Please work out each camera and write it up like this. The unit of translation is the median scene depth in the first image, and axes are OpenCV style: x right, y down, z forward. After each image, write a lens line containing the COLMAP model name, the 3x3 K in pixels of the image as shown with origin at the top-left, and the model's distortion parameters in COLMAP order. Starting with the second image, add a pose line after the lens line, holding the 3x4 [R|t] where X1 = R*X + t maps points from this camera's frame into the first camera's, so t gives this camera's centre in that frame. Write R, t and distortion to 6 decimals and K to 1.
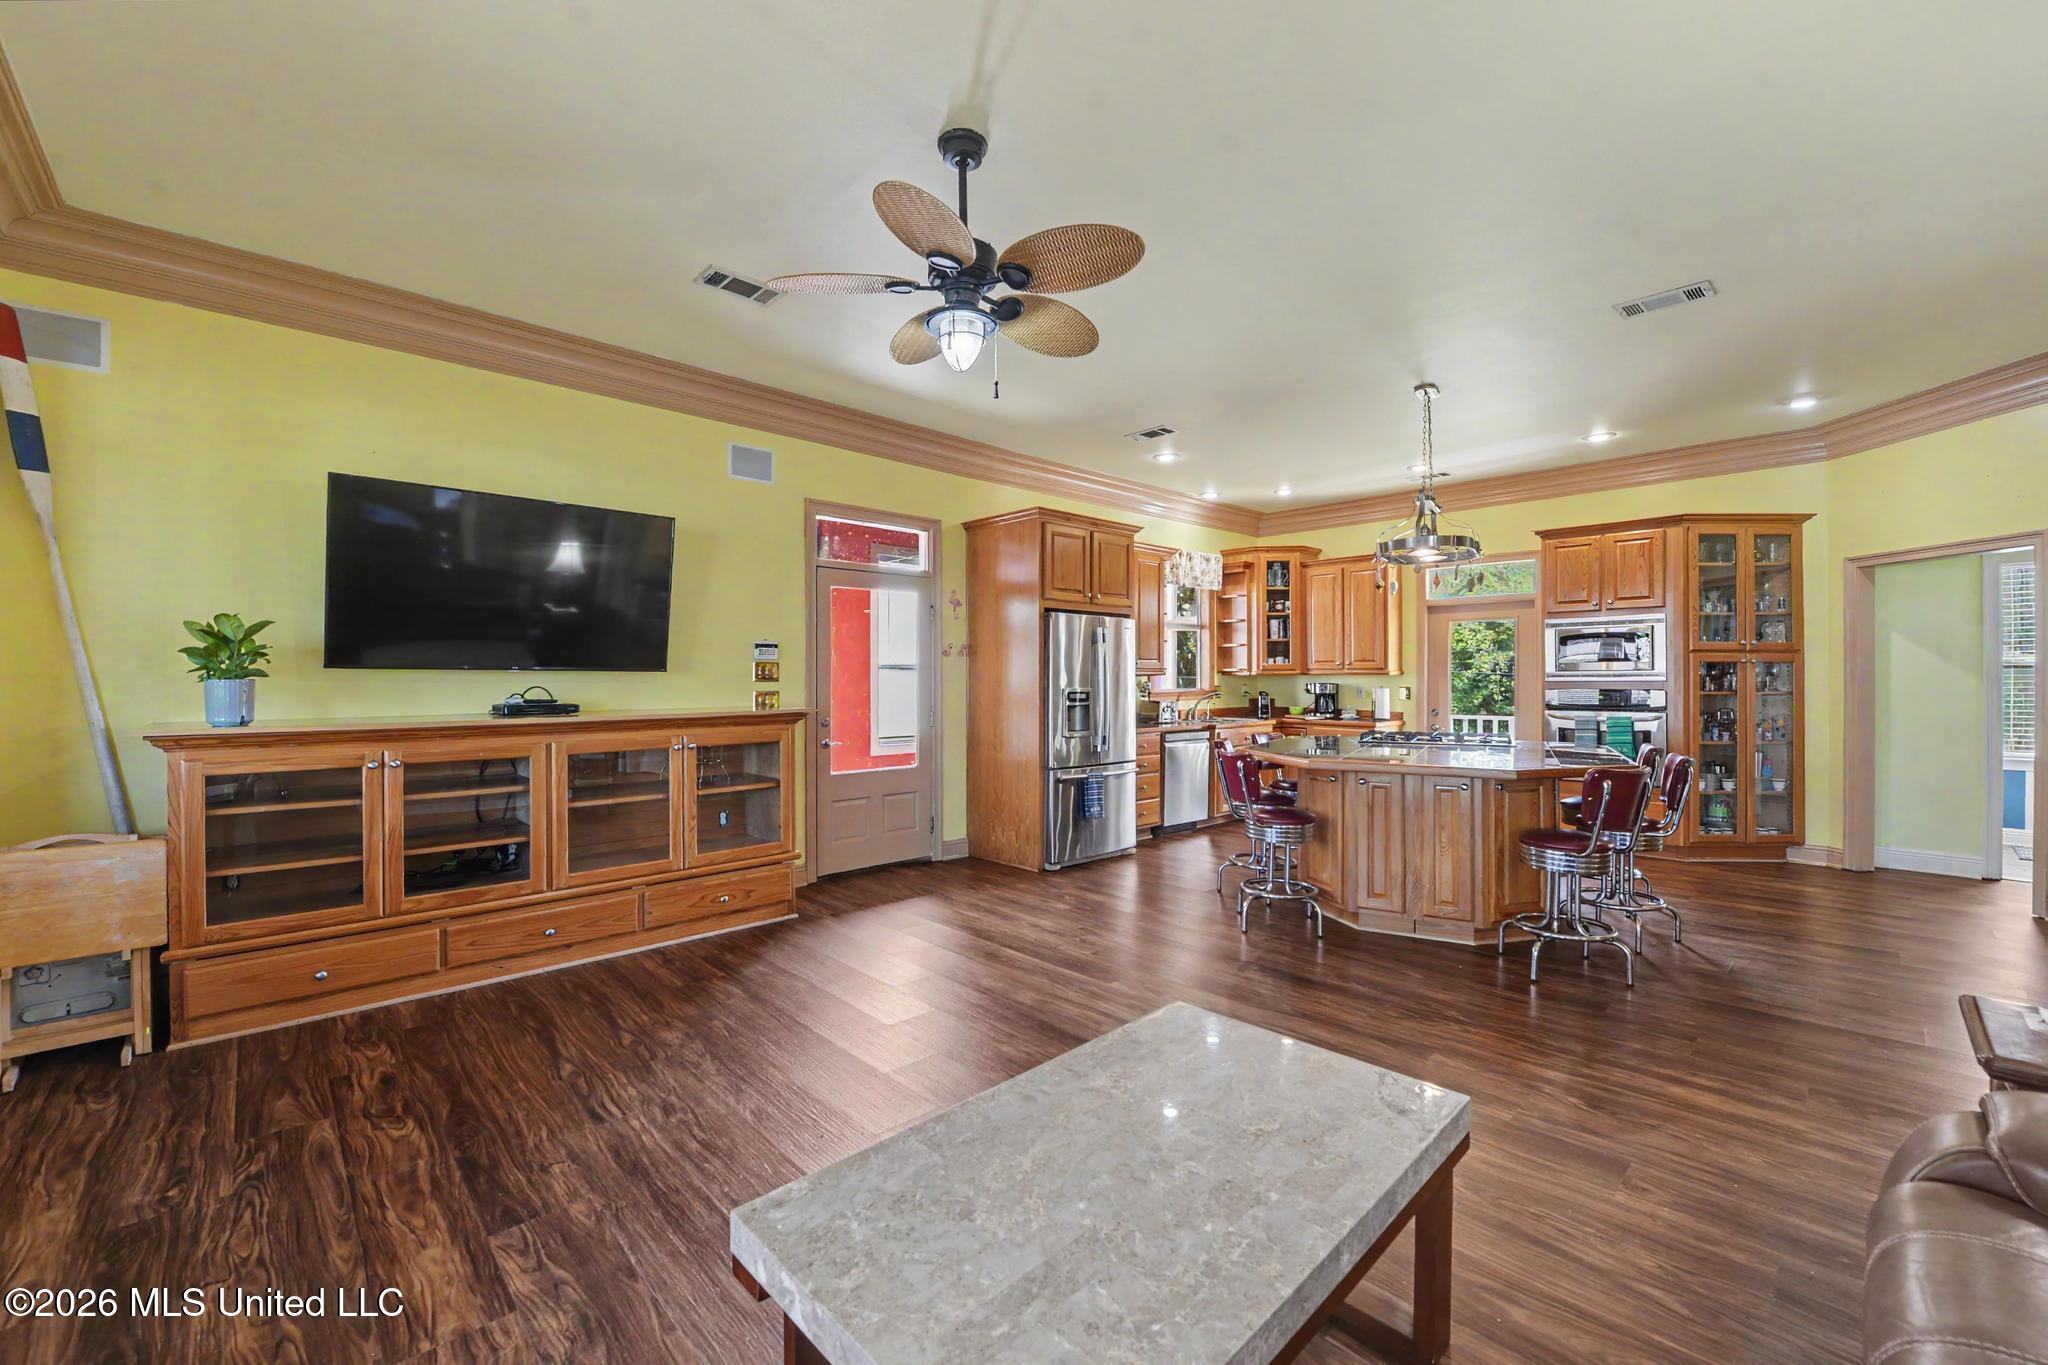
lens RADIAL K [[821.5, 0, 1000.8], [0, 821.5, 679.3], [0, 0, 1]] dist [-0.019381, -0.000816]
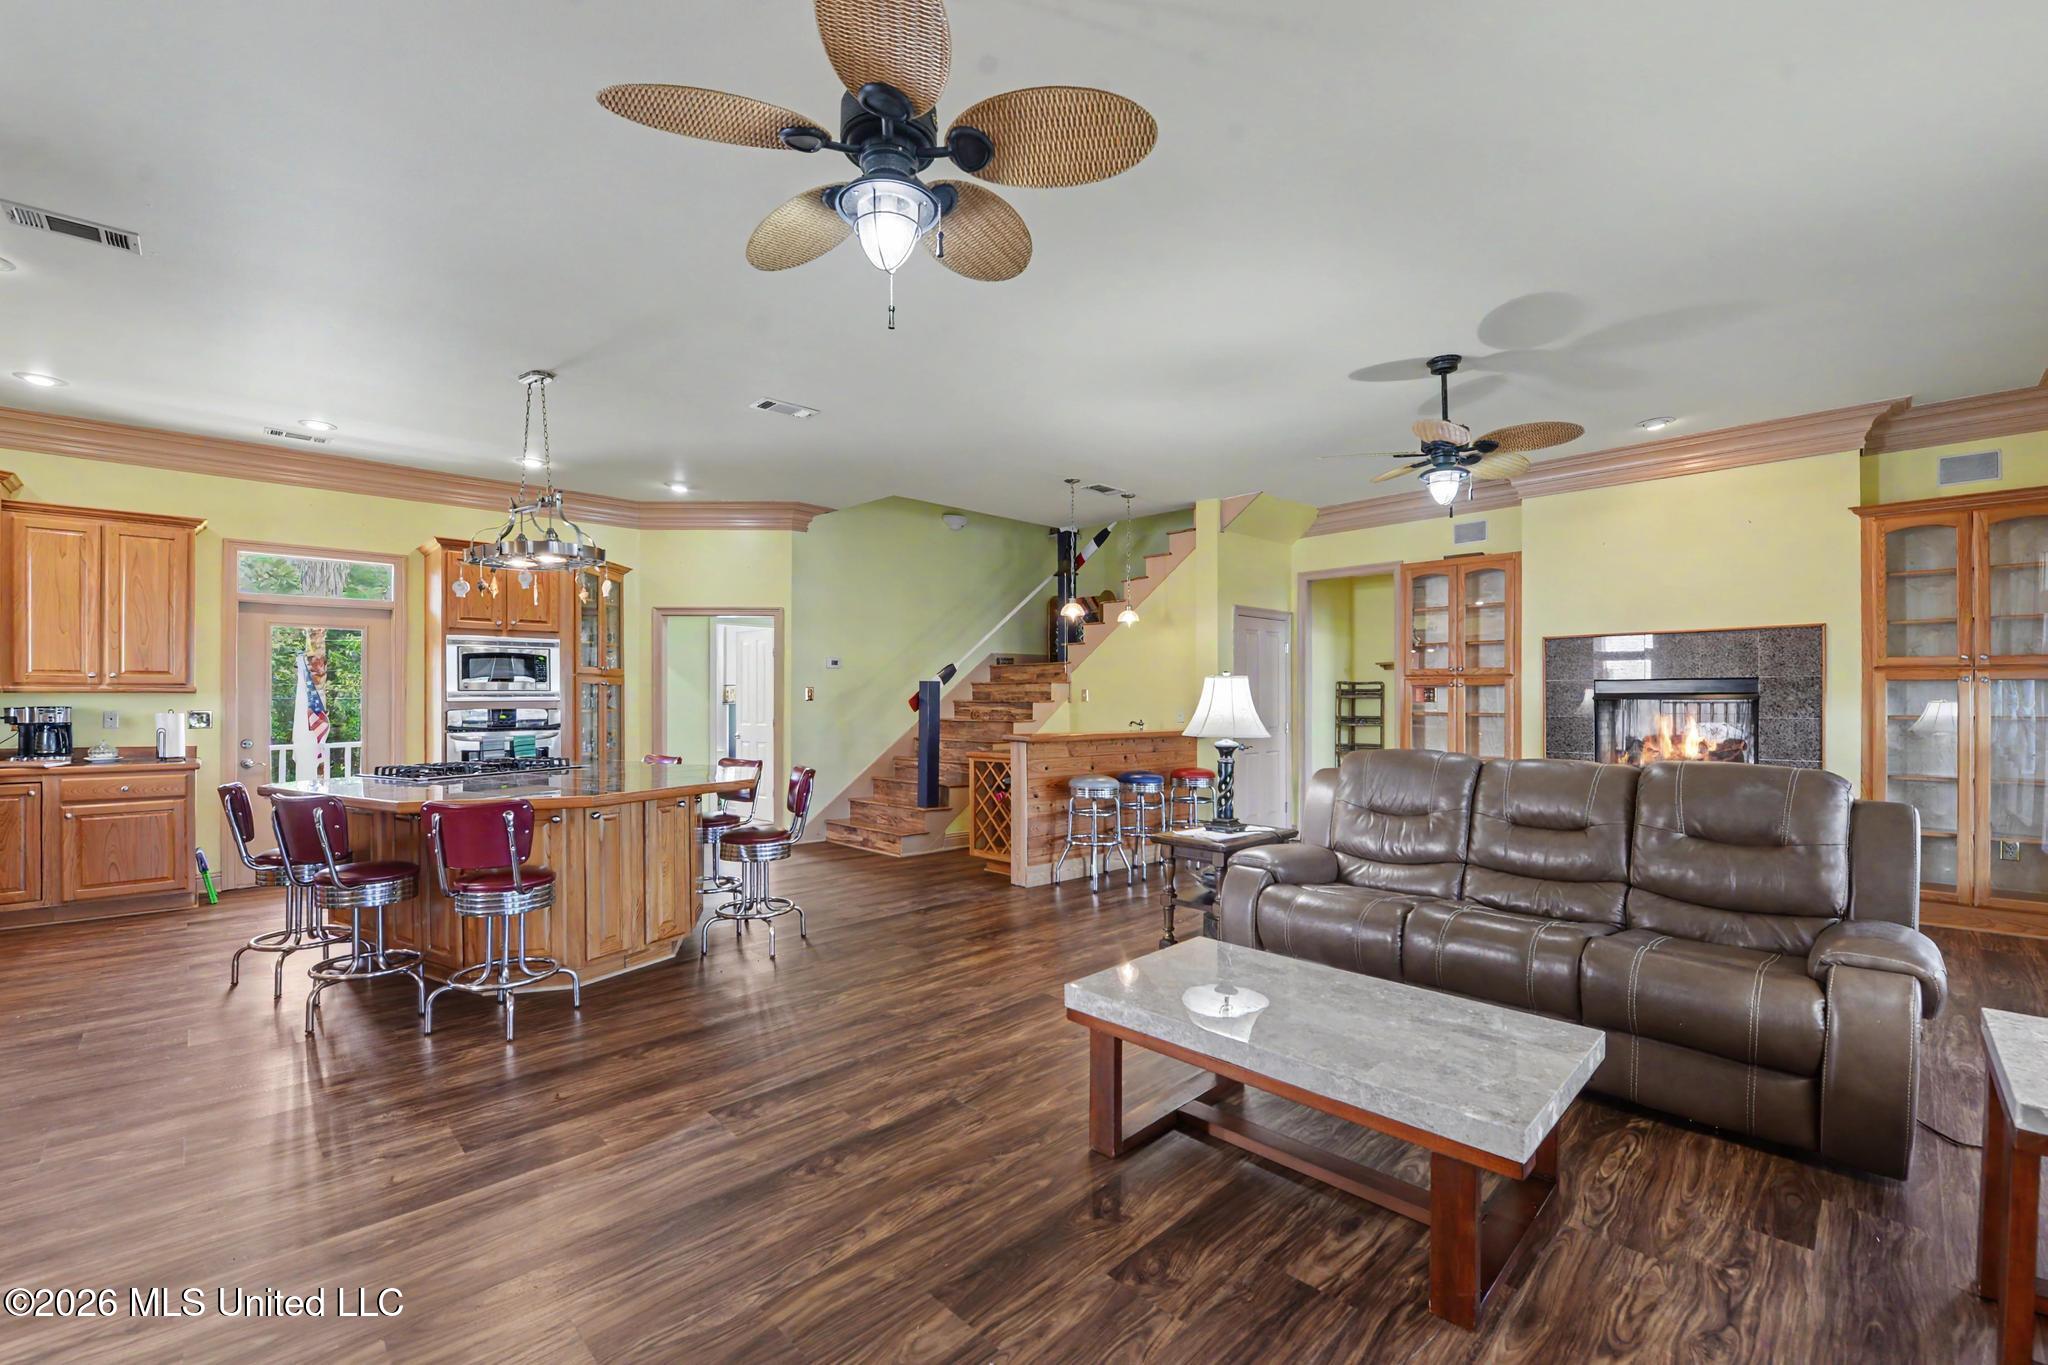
lens RADIAL K [[858.3, 0, 1021.8], [0, 858.3, 695.5], [0, 0, 1]] dist [-0.018042, -0.001869]
pose [[-0.030771, 0.002062, 0.999524, -0.351945], [0.002820, 0.999994, -0.001976, -0.000444], [-0.999522, 0.002758, -0.030777, 0.406466]]
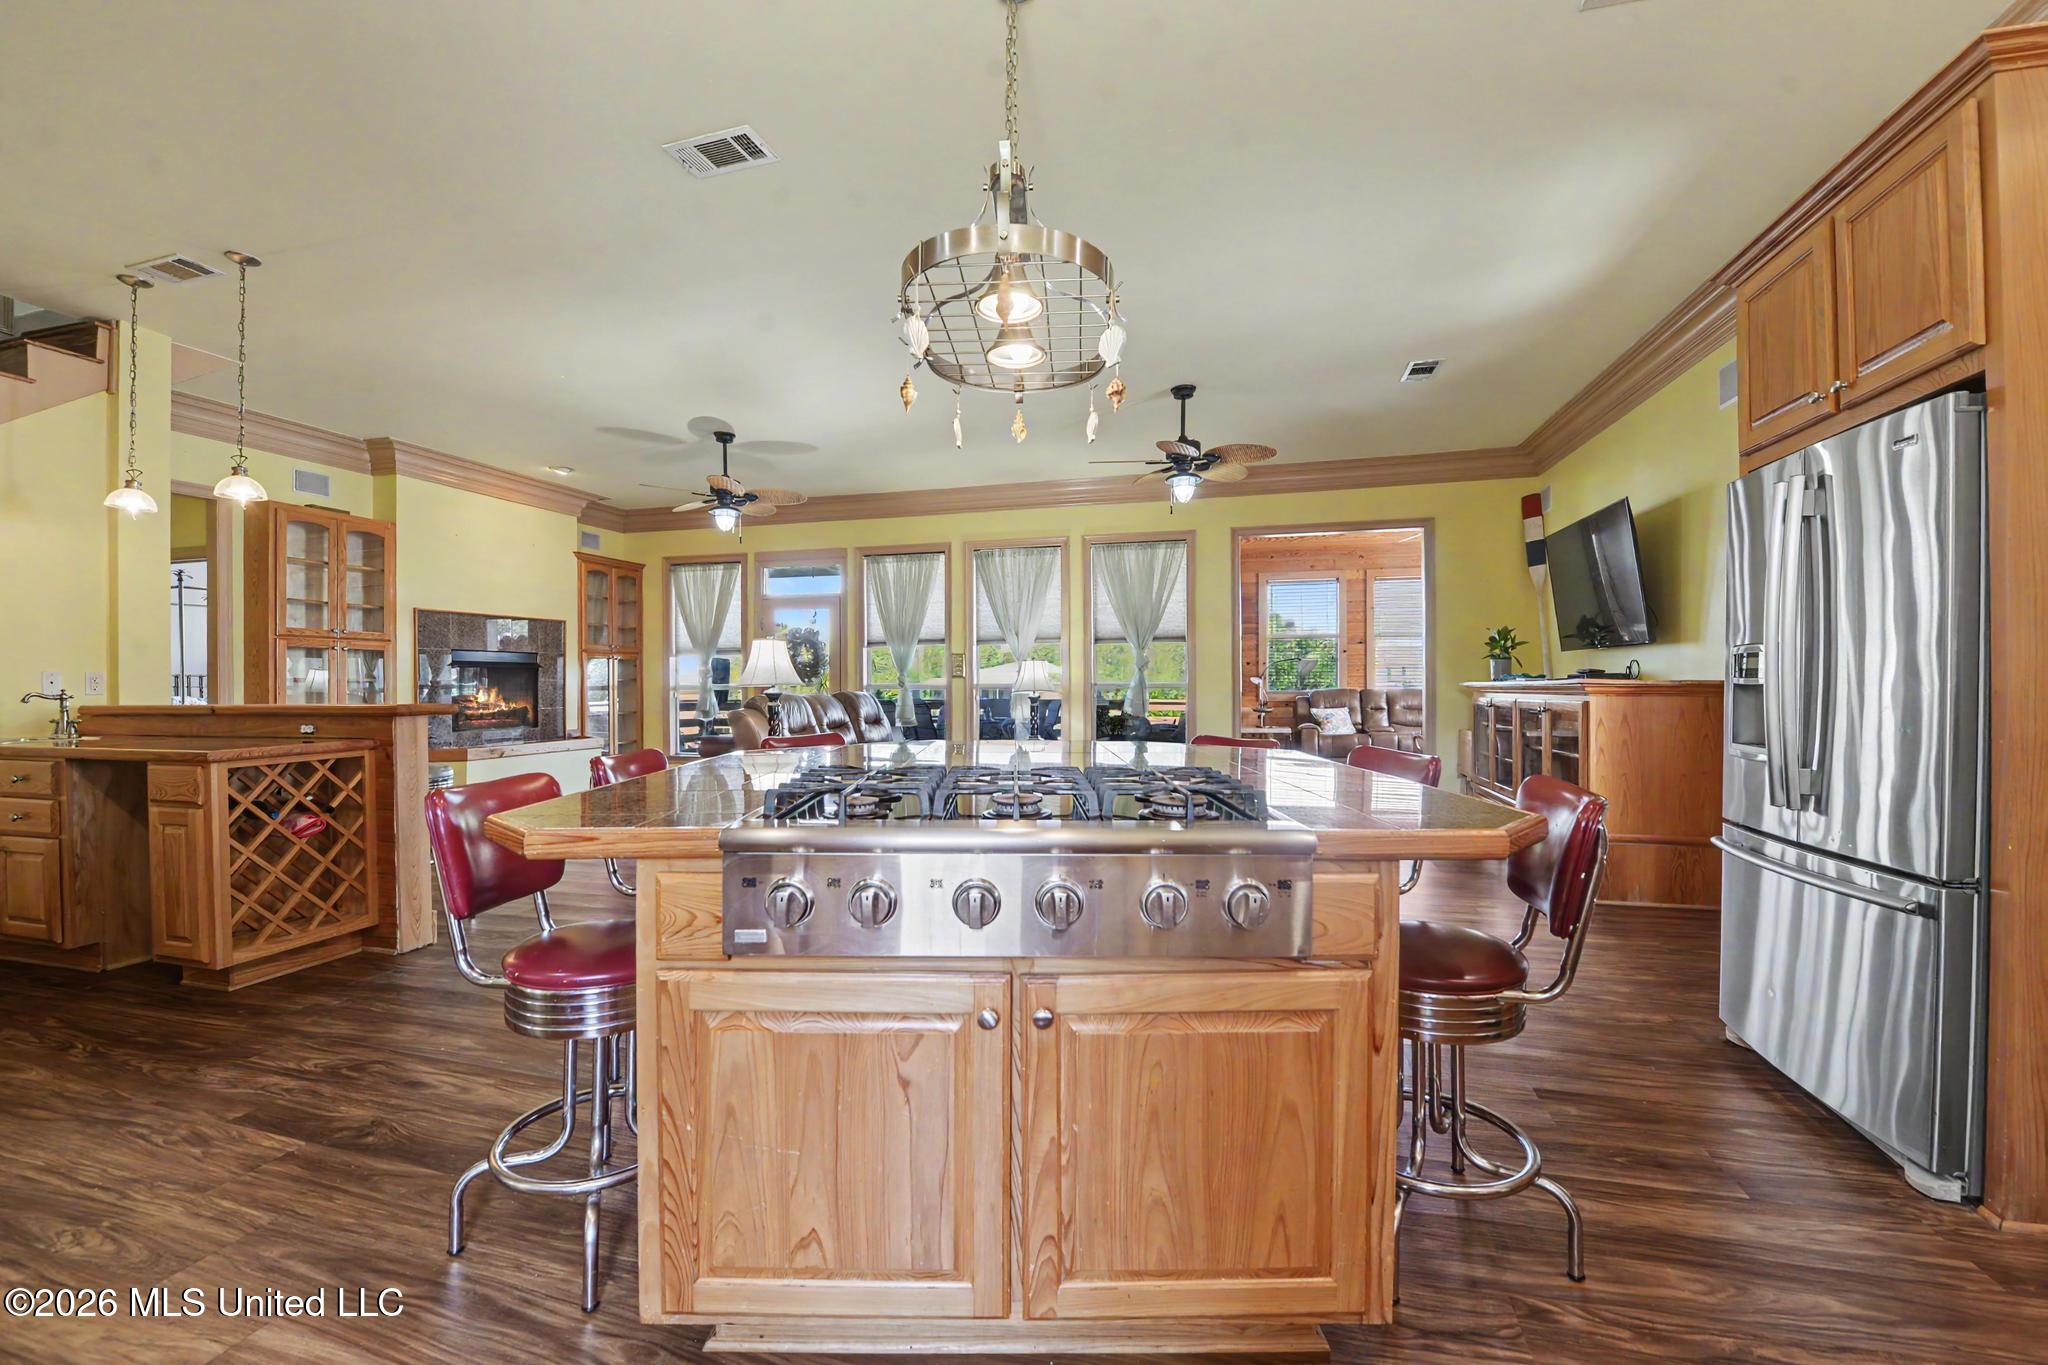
lens RADIAL K [[858.3, 0, 1026.0], [0, 858.3, 679.5], [0, 0, 1]] dist [-0.018042, -0.001869]
pose [[-0.843553, 0.000417, -0.537045, 0.630581], [0.002614, 0.999991, -0.003329, 0.029366], [0.537039, -0.004212, -0.843547, 1.148808]]
